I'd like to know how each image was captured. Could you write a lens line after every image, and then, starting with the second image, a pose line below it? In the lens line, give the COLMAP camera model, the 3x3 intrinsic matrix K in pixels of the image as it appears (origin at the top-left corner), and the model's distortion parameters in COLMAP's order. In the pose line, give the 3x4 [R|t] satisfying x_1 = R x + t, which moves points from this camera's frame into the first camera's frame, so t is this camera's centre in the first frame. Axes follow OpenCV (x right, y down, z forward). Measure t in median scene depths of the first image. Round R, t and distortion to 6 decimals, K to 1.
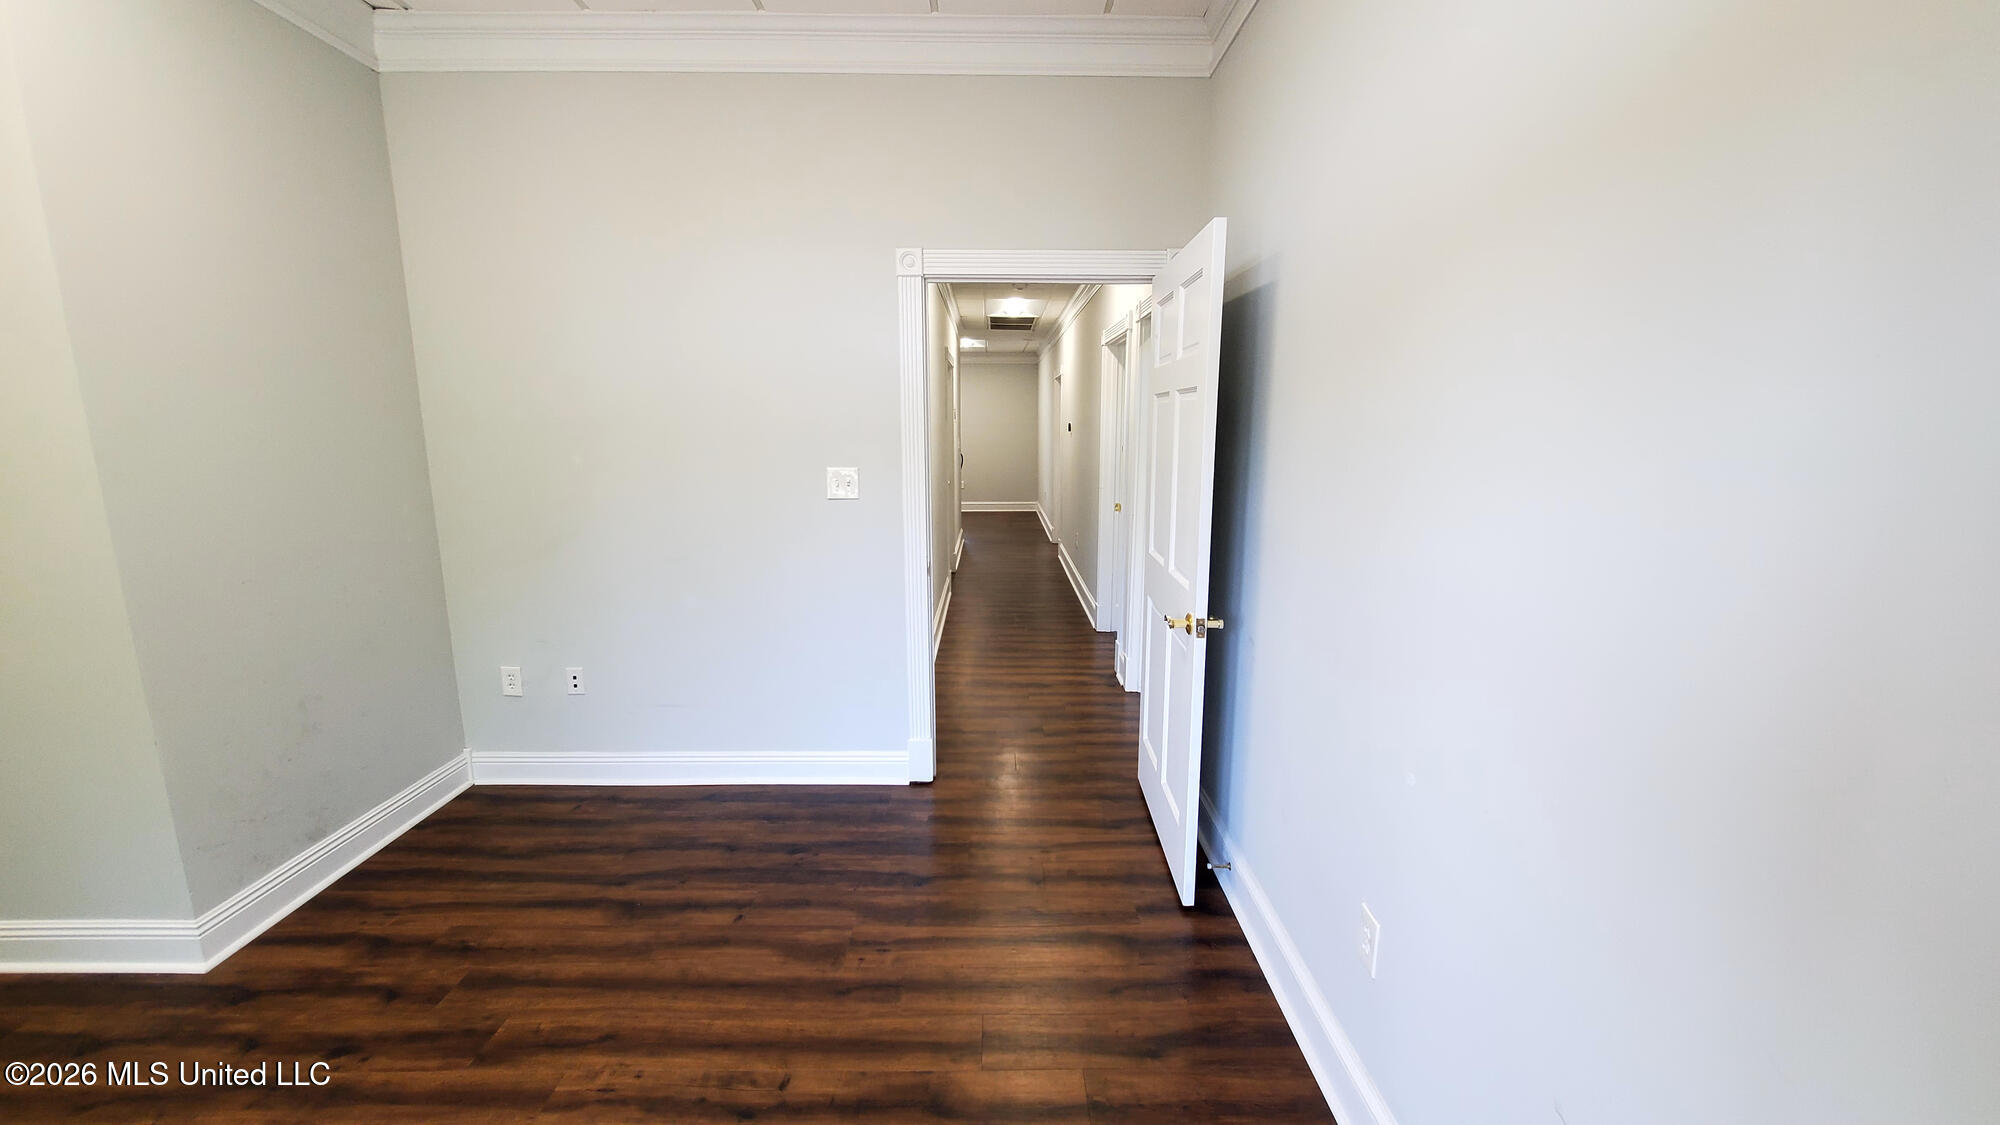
lens RADIAL K [[792.9, 0, 1000.9], [0, 792.9, 567.9], [0, 0, 1]] dist [-0.002241, 0.000411]
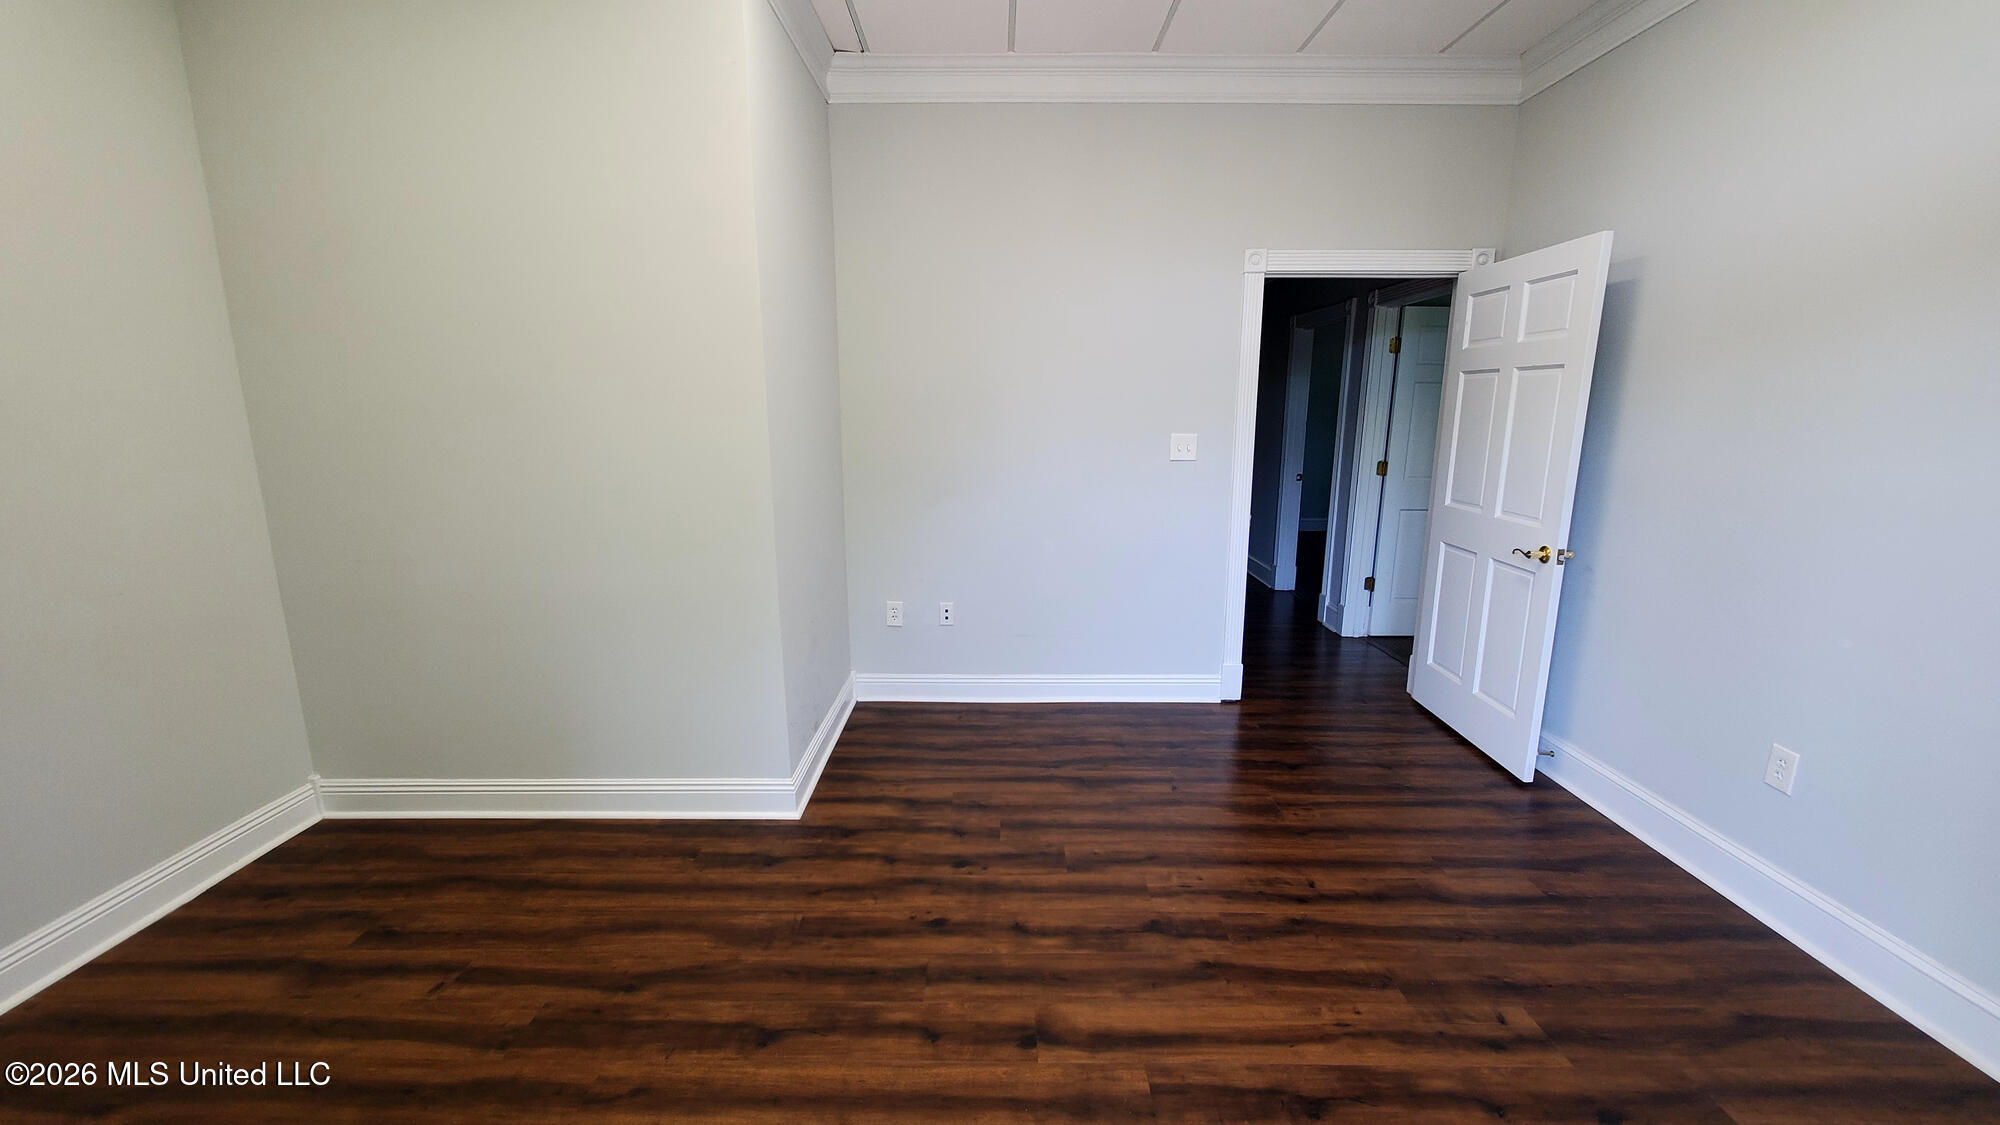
lens RADIAL K [[792.9, 0, 1003.3], [0, 792.9, 569.3], [0, 0, 1]] dist [-0.002241, 0.000411]
pose [[0.999948, 0.001699, -0.010016, -0.564370], [-0.001474, 0.999748, 0.022401, 0.062572], [0.010052, -0.022385, 0.999699, -0.244878]]
